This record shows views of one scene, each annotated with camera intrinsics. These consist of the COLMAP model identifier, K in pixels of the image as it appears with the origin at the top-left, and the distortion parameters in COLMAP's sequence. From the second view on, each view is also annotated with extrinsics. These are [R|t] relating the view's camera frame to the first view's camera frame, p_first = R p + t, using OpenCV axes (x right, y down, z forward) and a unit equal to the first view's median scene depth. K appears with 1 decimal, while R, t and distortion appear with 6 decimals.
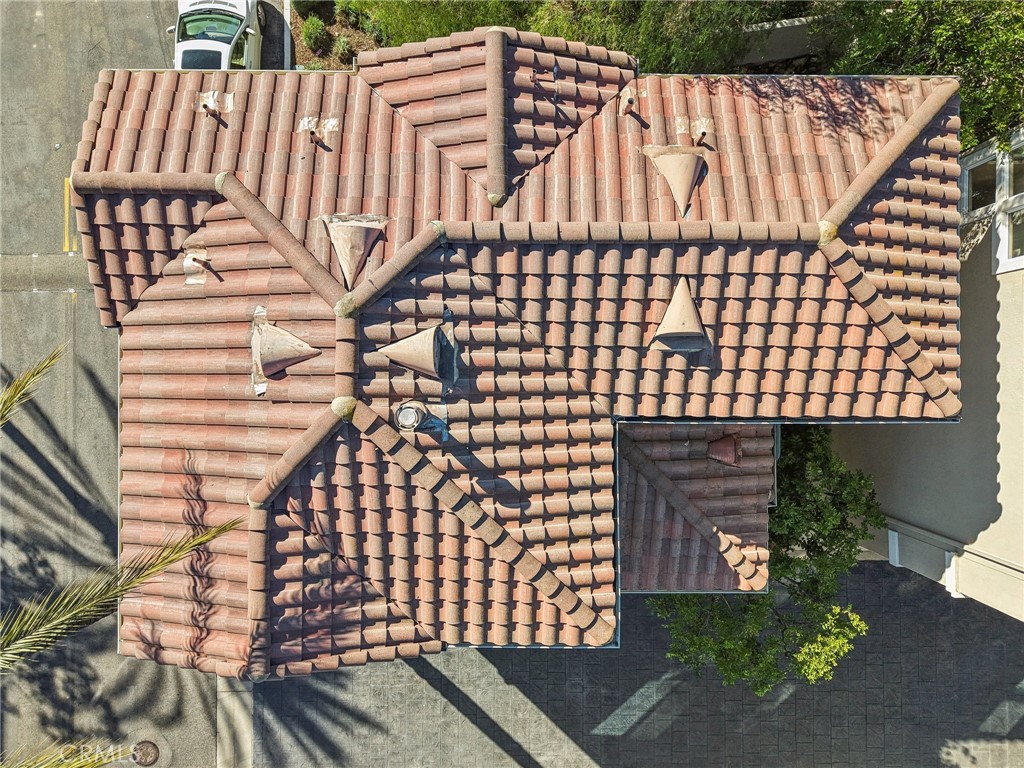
lens RADIAL K [[715.3, 0, 520.0], [0, 715.3, 386.8], [0, 0, 1]] dist [0.005243, 0.000690]
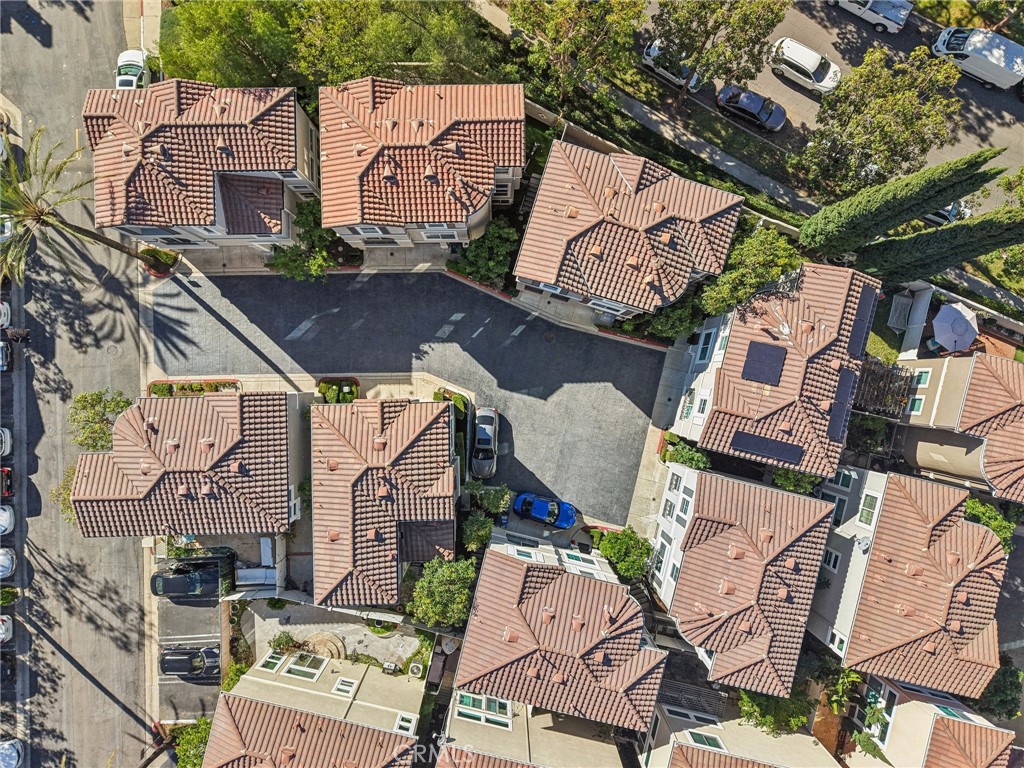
lens RADIAL K [[715.3, 0, 504.0], [0, 715.3, 381.4], [0, 0, 1]] dist [0.005243, 0.000690]
pose [[0.999785, -0.018527, -0.009283, 1.975634], [0.018474, 0.999813, -0.005738, 1.421096], [0.009387, 0.005566, 0.999940, -3.372369]]
